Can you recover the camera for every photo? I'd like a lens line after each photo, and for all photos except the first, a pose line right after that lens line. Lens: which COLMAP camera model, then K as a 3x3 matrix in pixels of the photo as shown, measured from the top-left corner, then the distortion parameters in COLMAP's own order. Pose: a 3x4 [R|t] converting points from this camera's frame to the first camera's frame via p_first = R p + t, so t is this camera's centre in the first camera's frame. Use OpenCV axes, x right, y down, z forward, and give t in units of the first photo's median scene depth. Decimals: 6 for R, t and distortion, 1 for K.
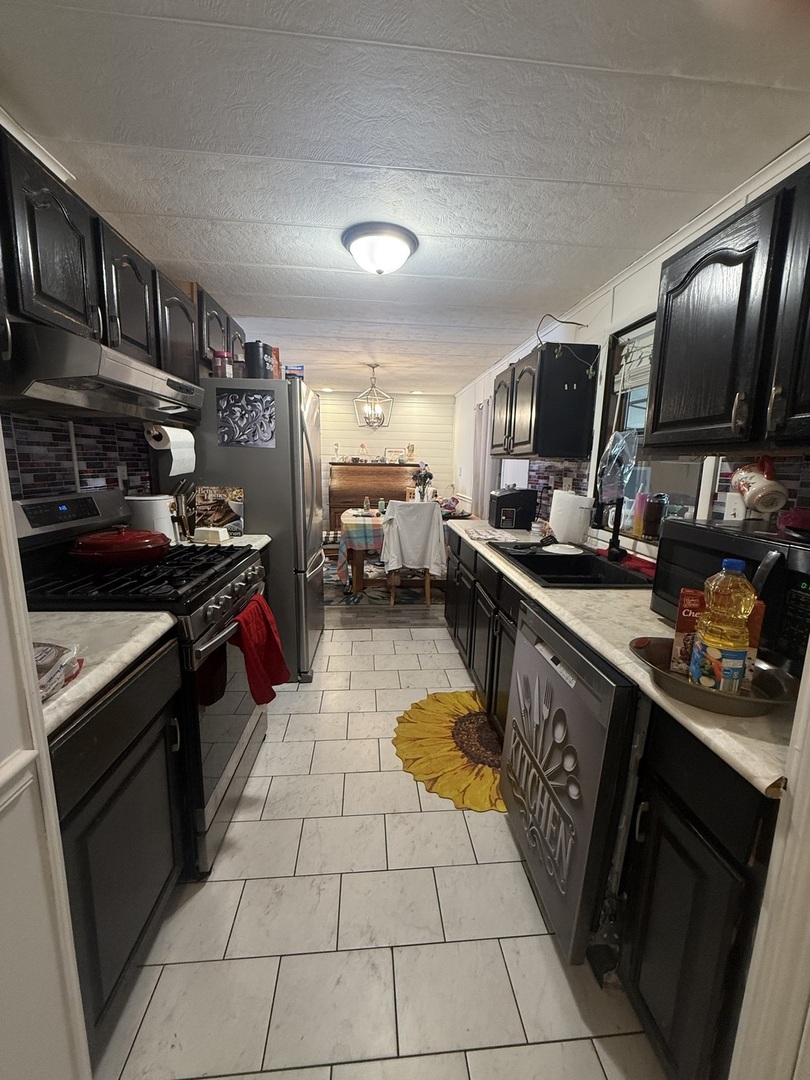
lens RADIAL K [[432.7, 0, 405.1], [0, 432.7, 538.8], [0, 0, 1]] dist [-0.001087, 0.000132]
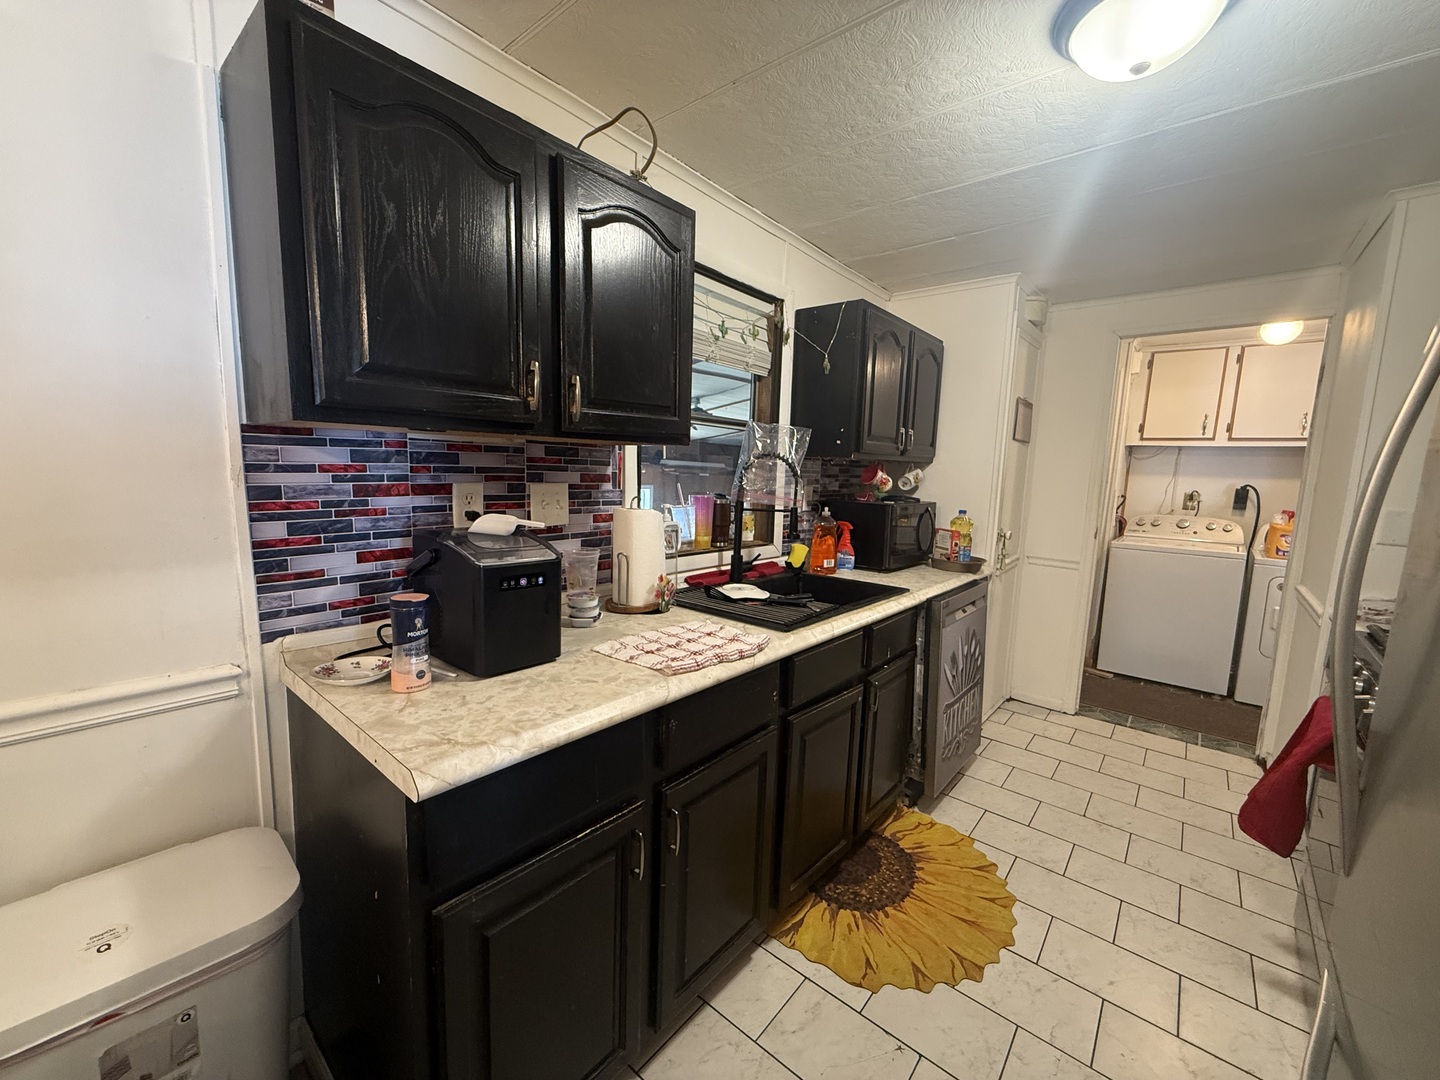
lens RADIAL K [[576.9, 0, 712.9], [0, 576.9, 544.6], [0, 0, 1]] dist [-0.001087, 0.000132]
pose [[-0.705822, -0.138003, 0.694817, -0.211833], [0.074073, 0.961086, 0.266134, -0.295125], [-0.704506, 0.239310, -0.668133, 1.686033]]
